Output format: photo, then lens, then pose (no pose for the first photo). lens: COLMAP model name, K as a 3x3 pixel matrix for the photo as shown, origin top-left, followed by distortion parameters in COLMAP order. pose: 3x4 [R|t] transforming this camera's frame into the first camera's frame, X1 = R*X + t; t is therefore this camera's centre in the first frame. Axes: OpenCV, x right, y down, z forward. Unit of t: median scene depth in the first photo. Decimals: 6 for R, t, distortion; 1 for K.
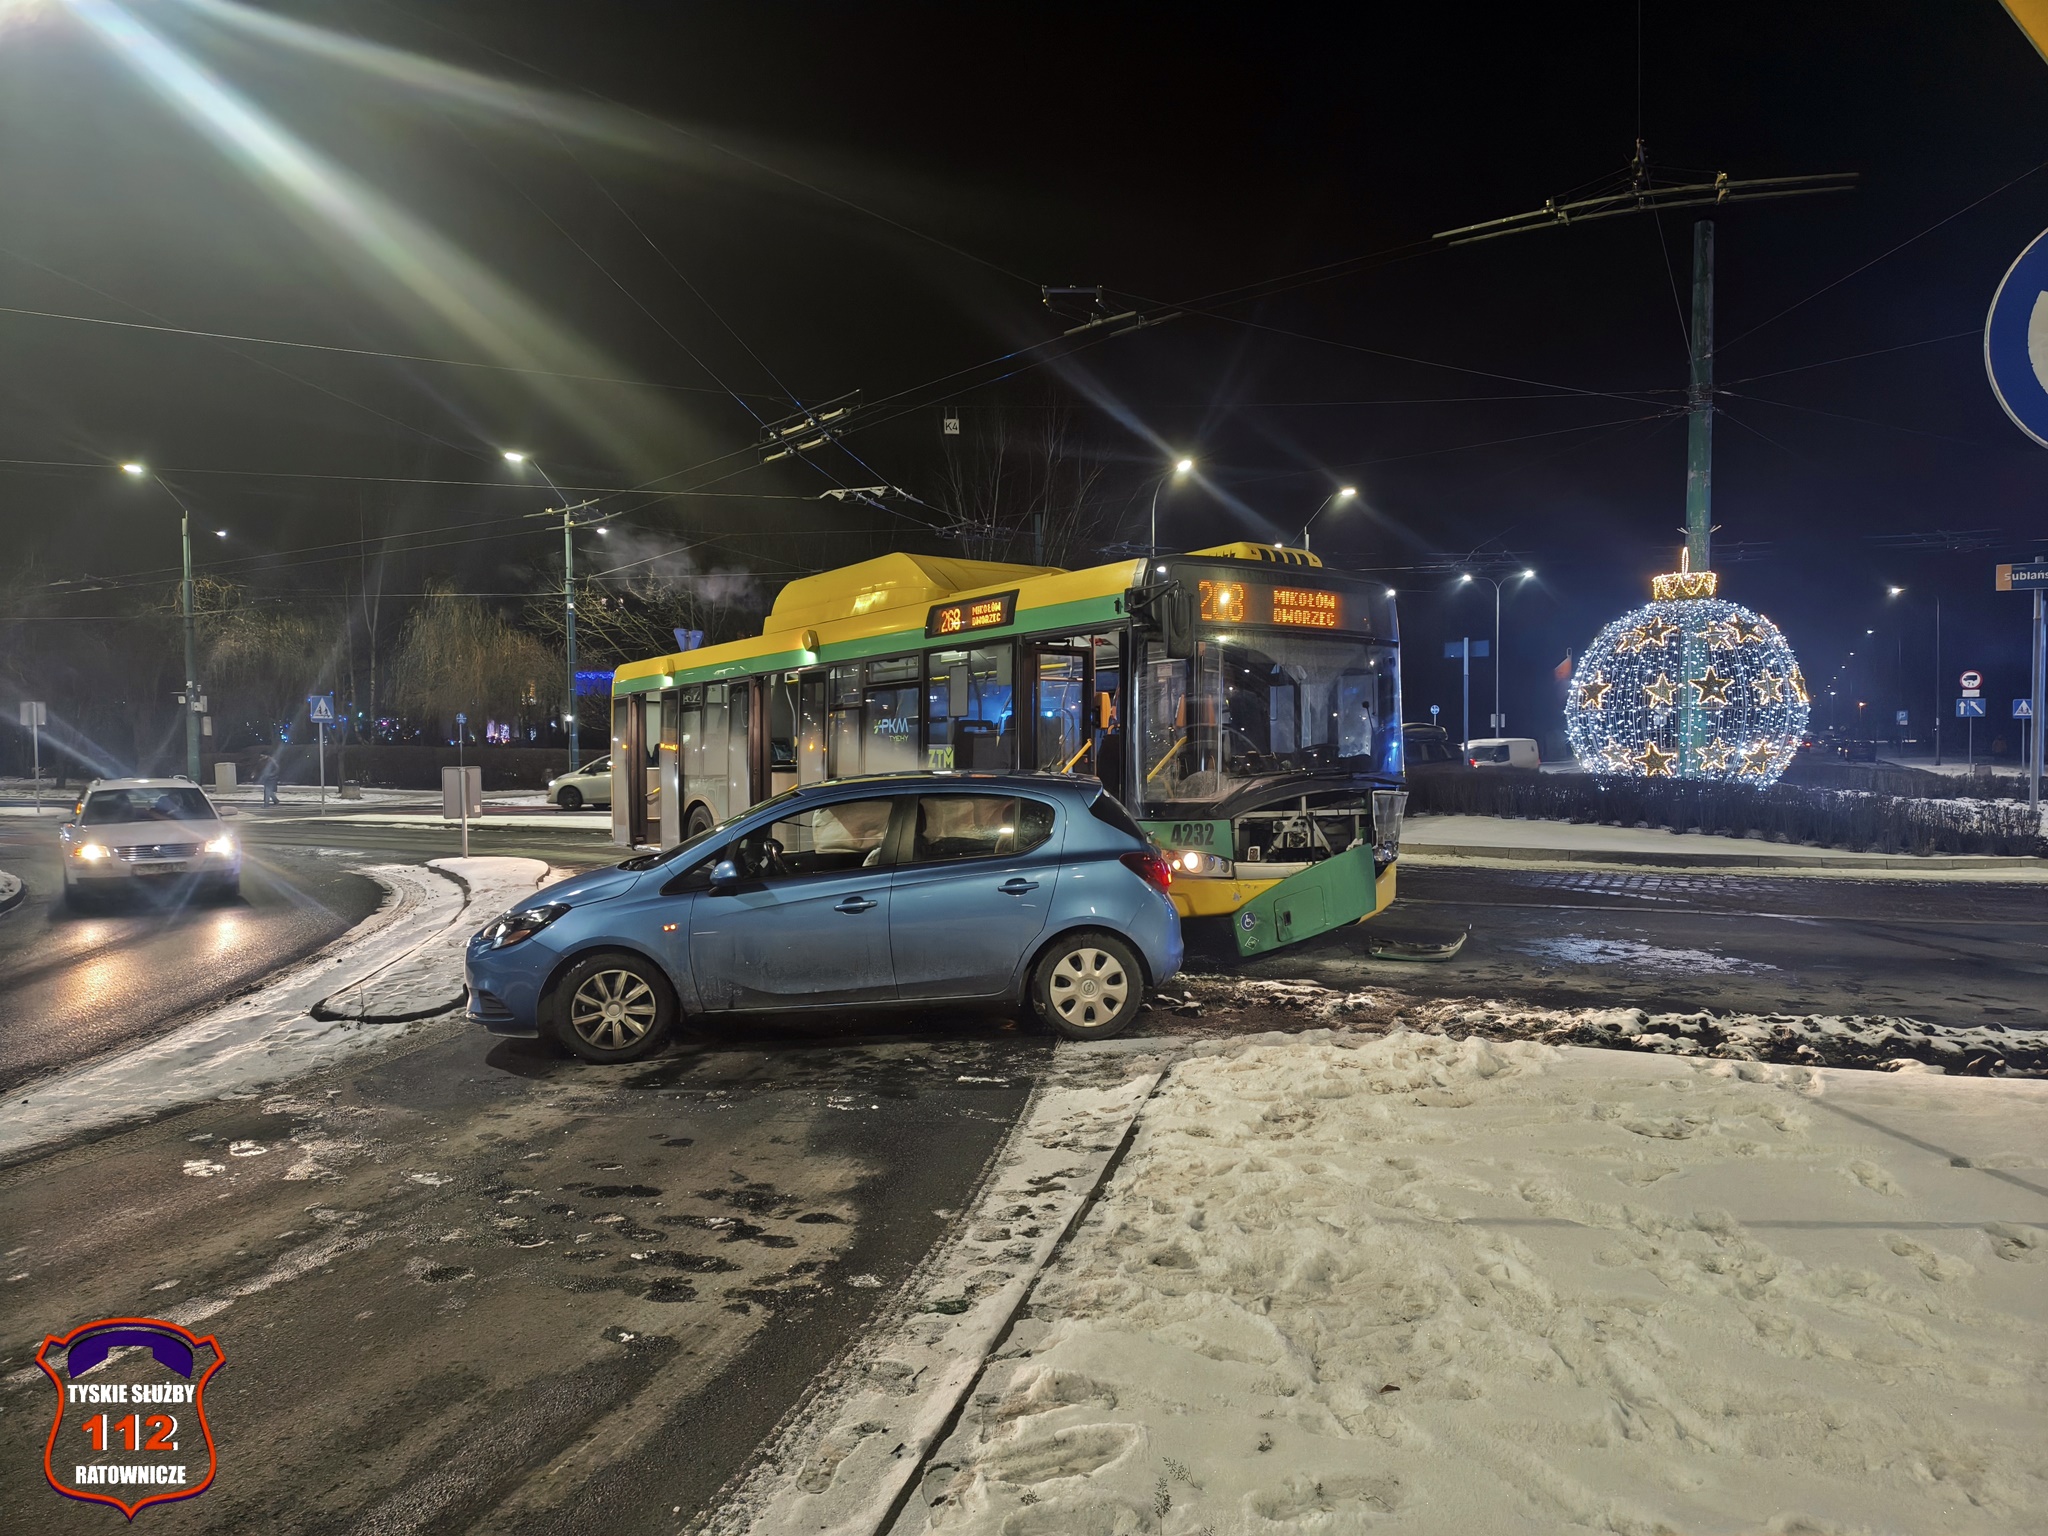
lens RADIAL K [[1421.5, 0, 1024.0], [0, 1421.5, 768.0], [0, 0, 1]] dist [0.010957, -0.004225]
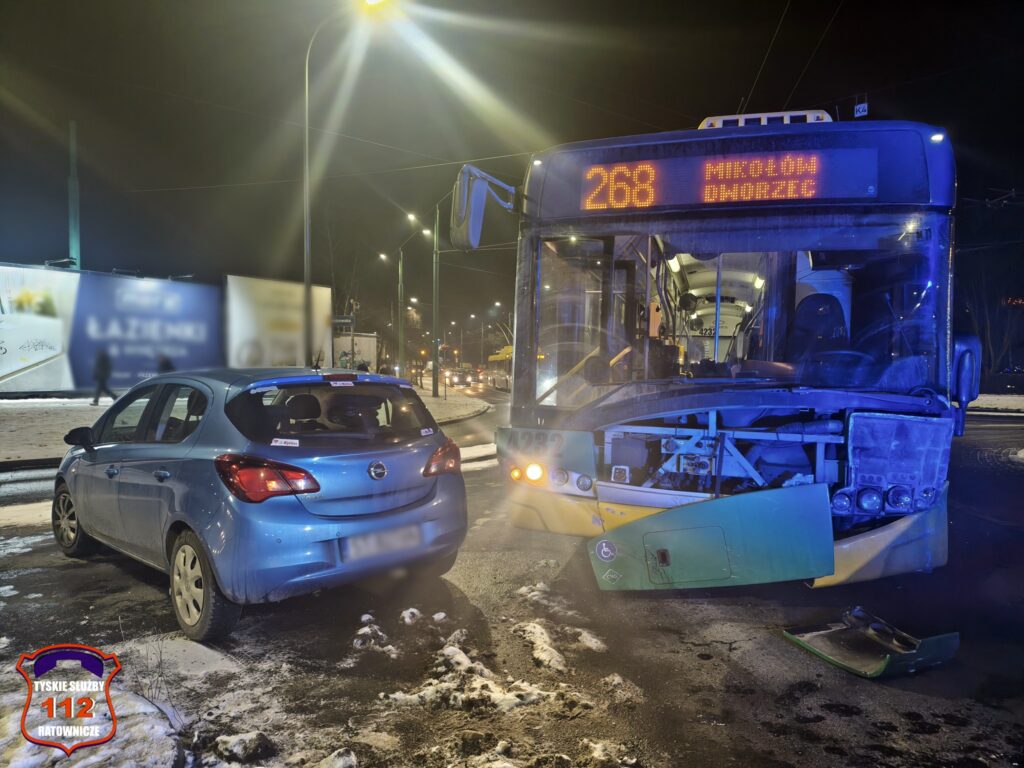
lens RADIAL K [[710.8, 0, 512.0], [0, 710.8, 384.0], [0, 0, 1]] dist [0.010957, -0.004225]
pose [[0.614800, 0.023022, -0.788347, 0.435605], [-0.029854, 0.999537, 0.005908, 0.005222], [0.788118, 0.019903, 0.615202, 0.651132]]
